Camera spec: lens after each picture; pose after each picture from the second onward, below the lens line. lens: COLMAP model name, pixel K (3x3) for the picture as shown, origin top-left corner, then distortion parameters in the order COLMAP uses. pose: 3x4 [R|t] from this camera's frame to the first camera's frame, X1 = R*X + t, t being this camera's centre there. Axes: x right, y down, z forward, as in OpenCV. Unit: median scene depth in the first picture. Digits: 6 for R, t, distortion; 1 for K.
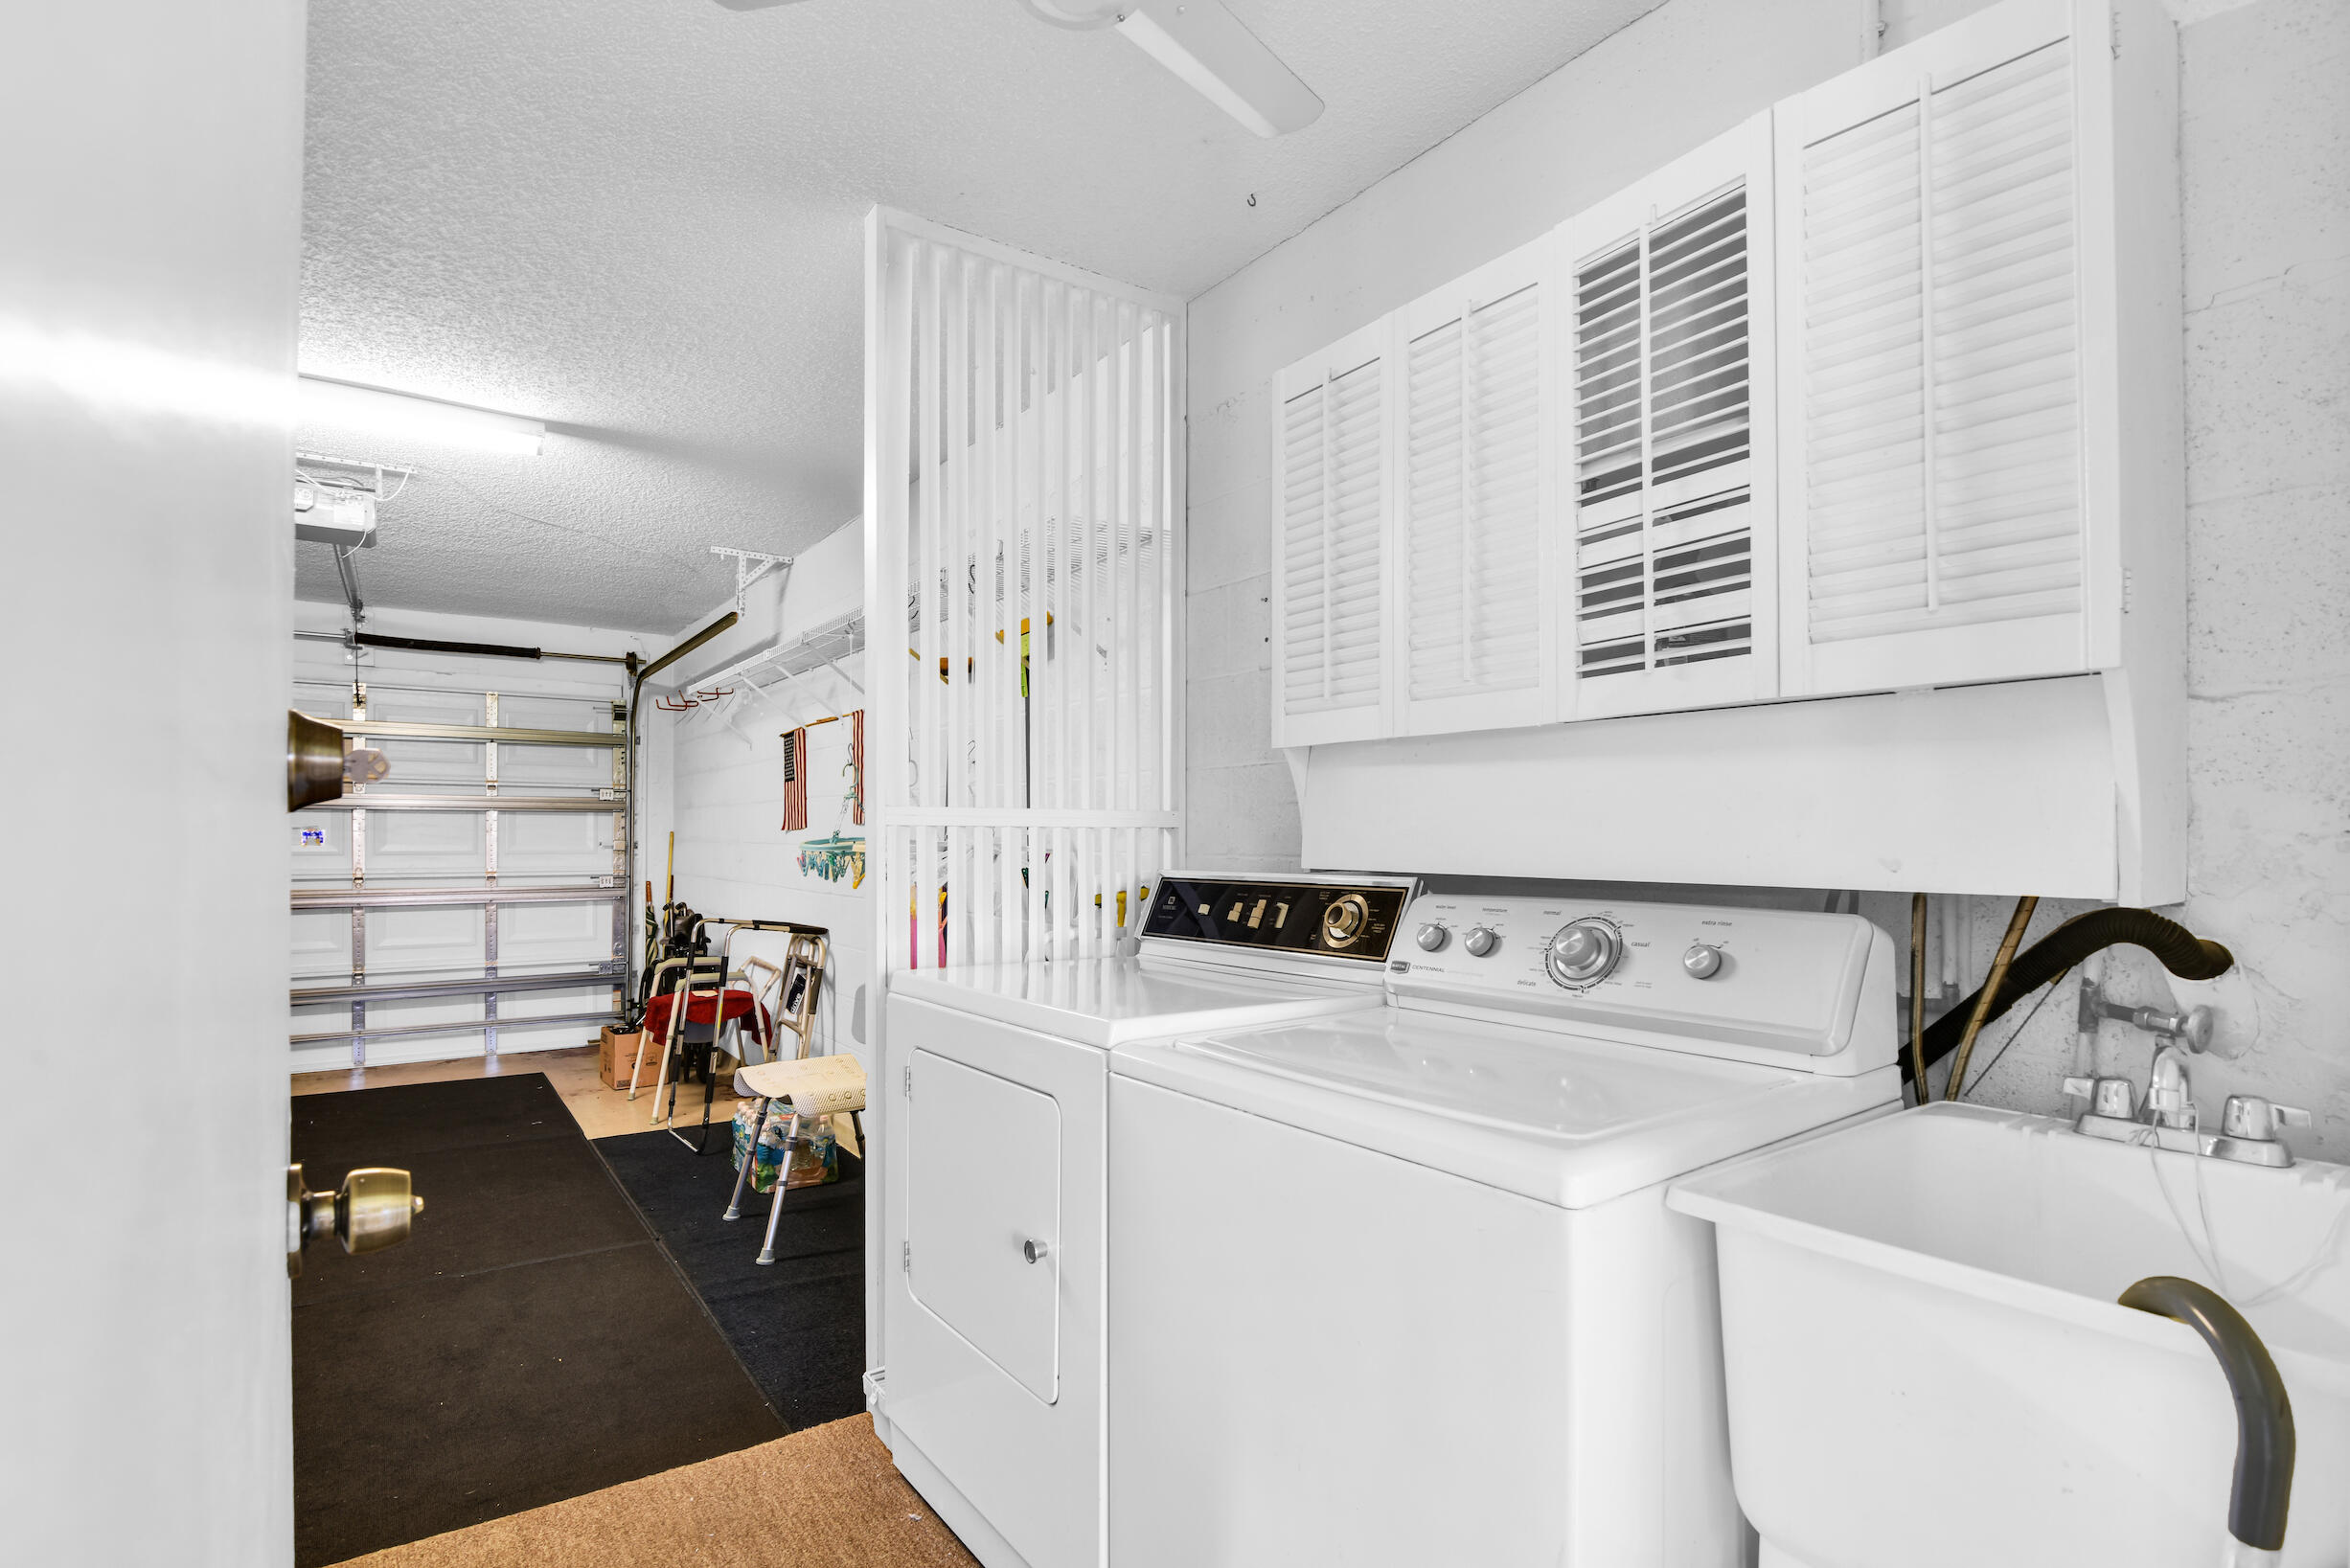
lens RADIAL K [[1085.1, 0, 1166.0], [0, 1085.1, 842.8], [0, 0, 1]] dist [-0.020763, 0.000342]
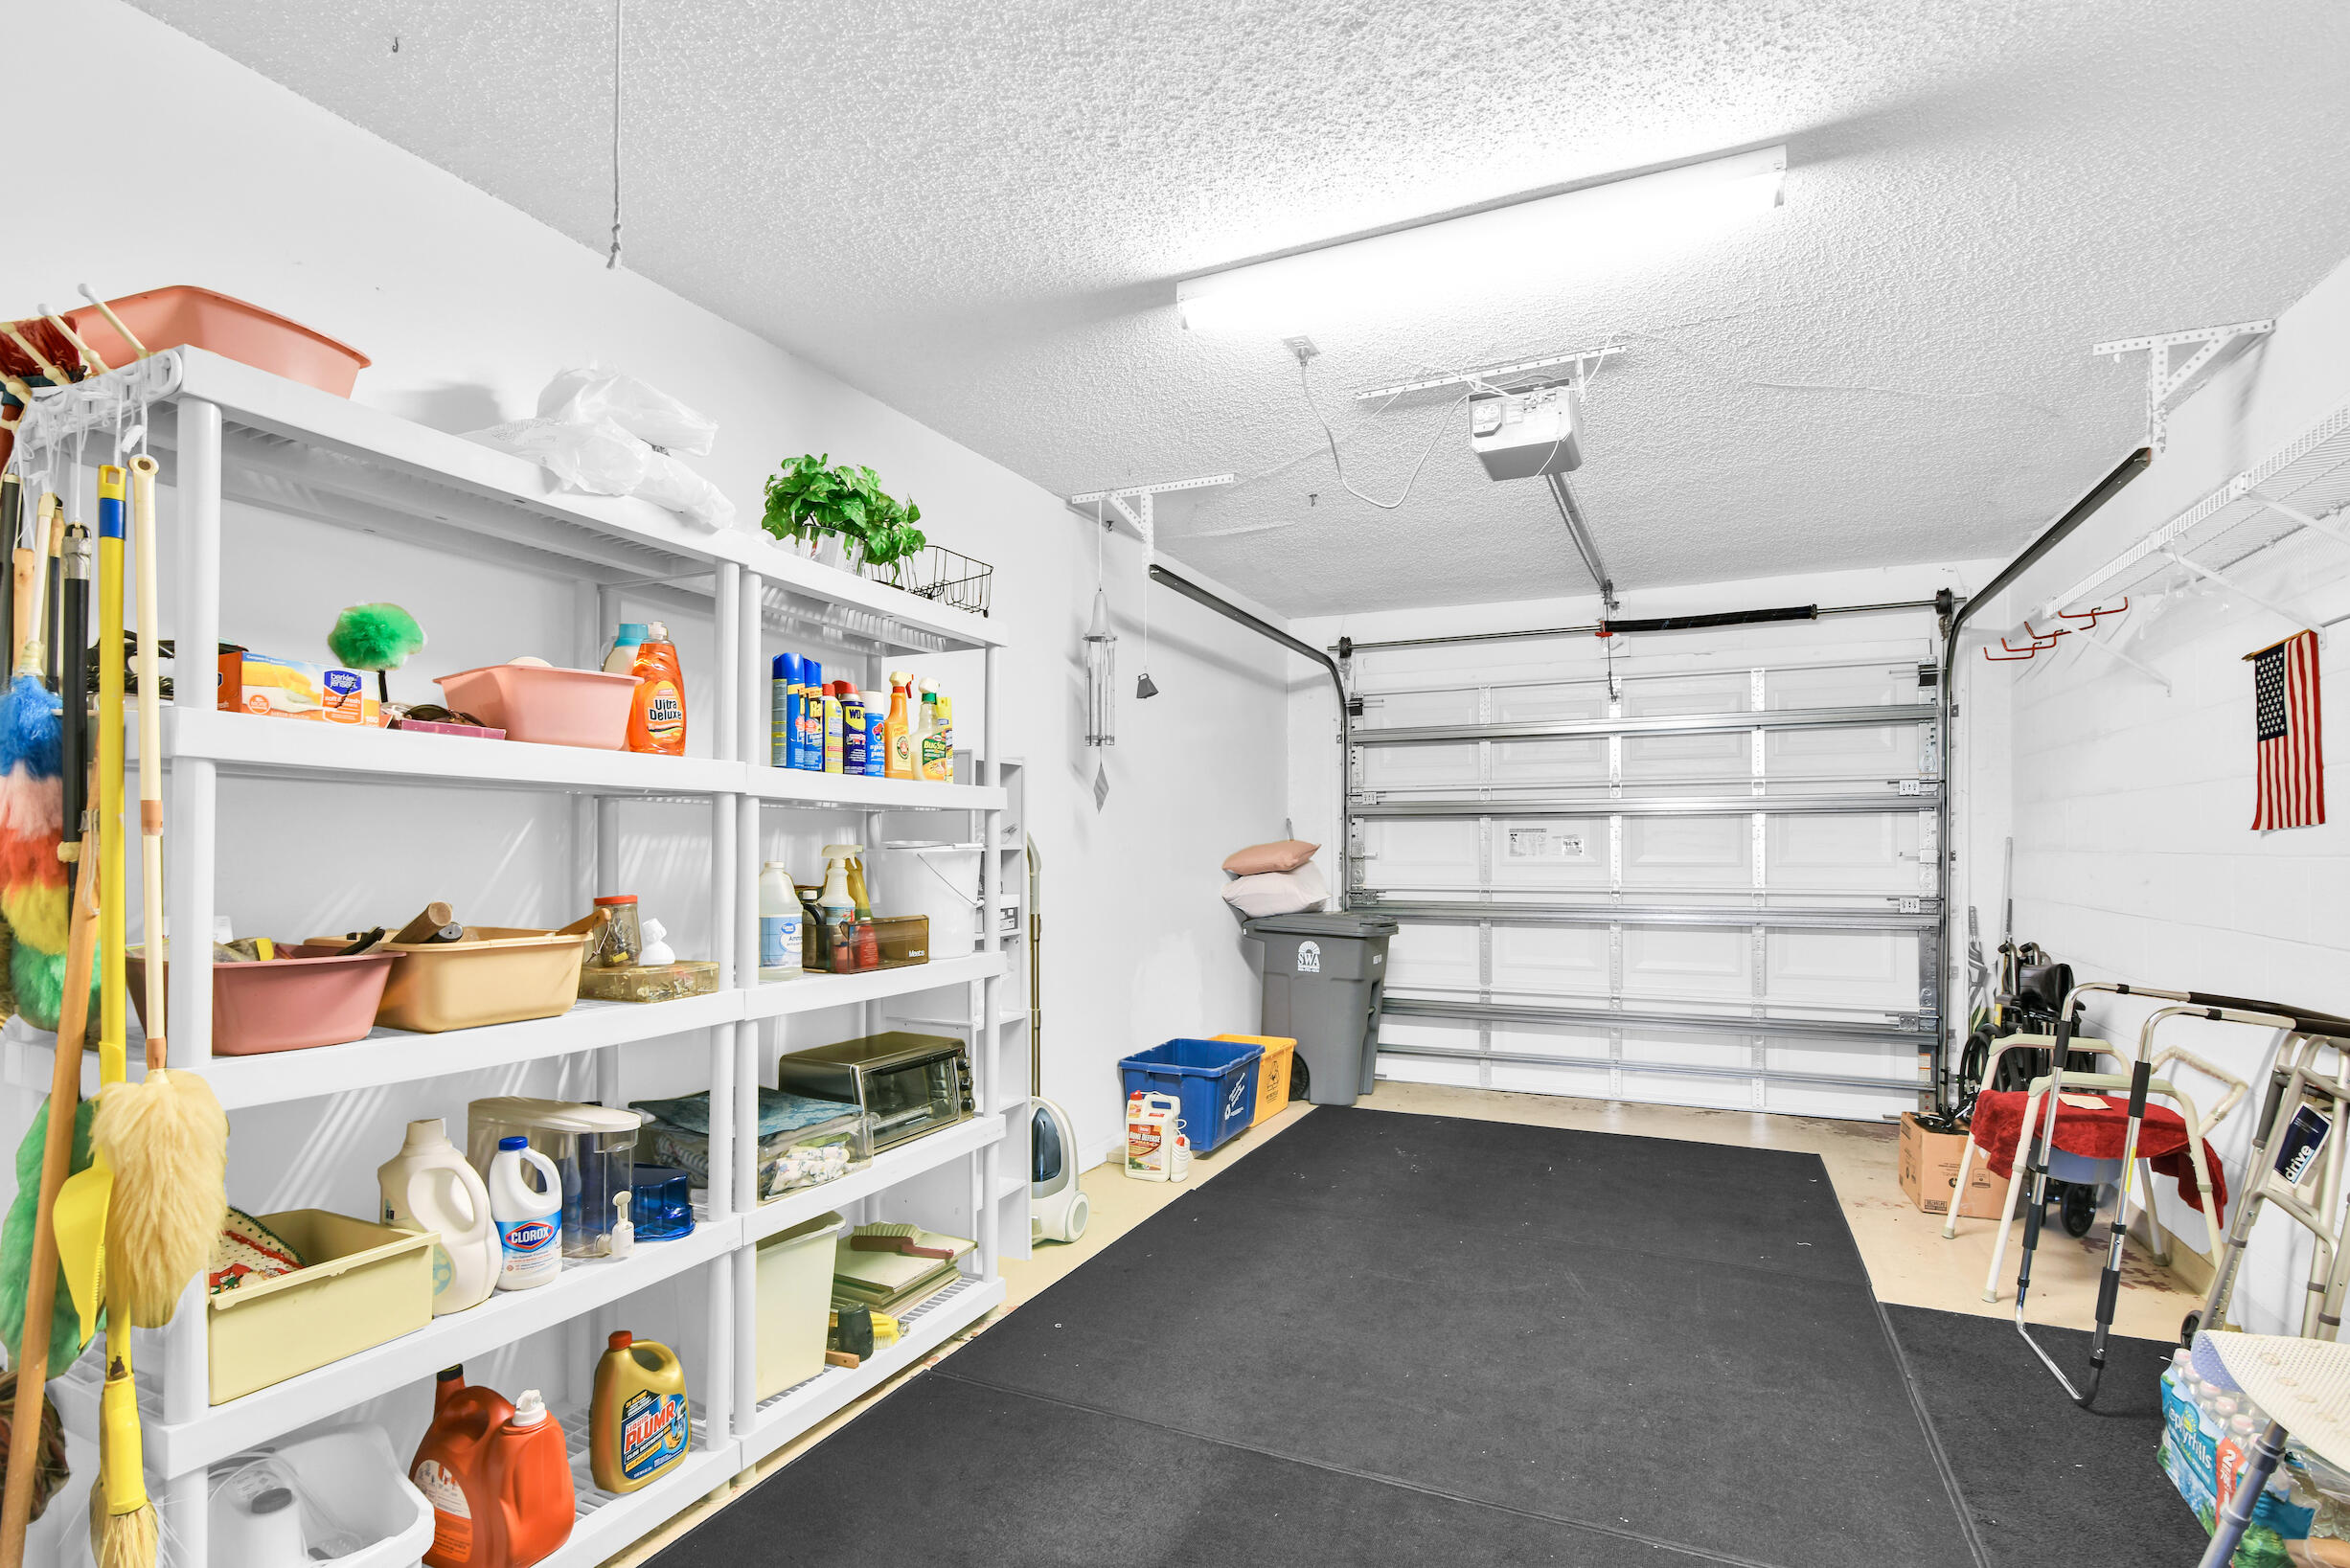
lens RADIAL K [[1085.1, 0, 1166.0], [0, 1085.1, 842.8], [0, 0, 1]] dist [-0.020763, 0.000342]
pose [[0.468315, -0.007026, -0.883534, -0.122241], [-0.000400, 0.999967, -0.008163, -0.000737], [0.883562, 0.004176, 0.468296, 0.234953]]
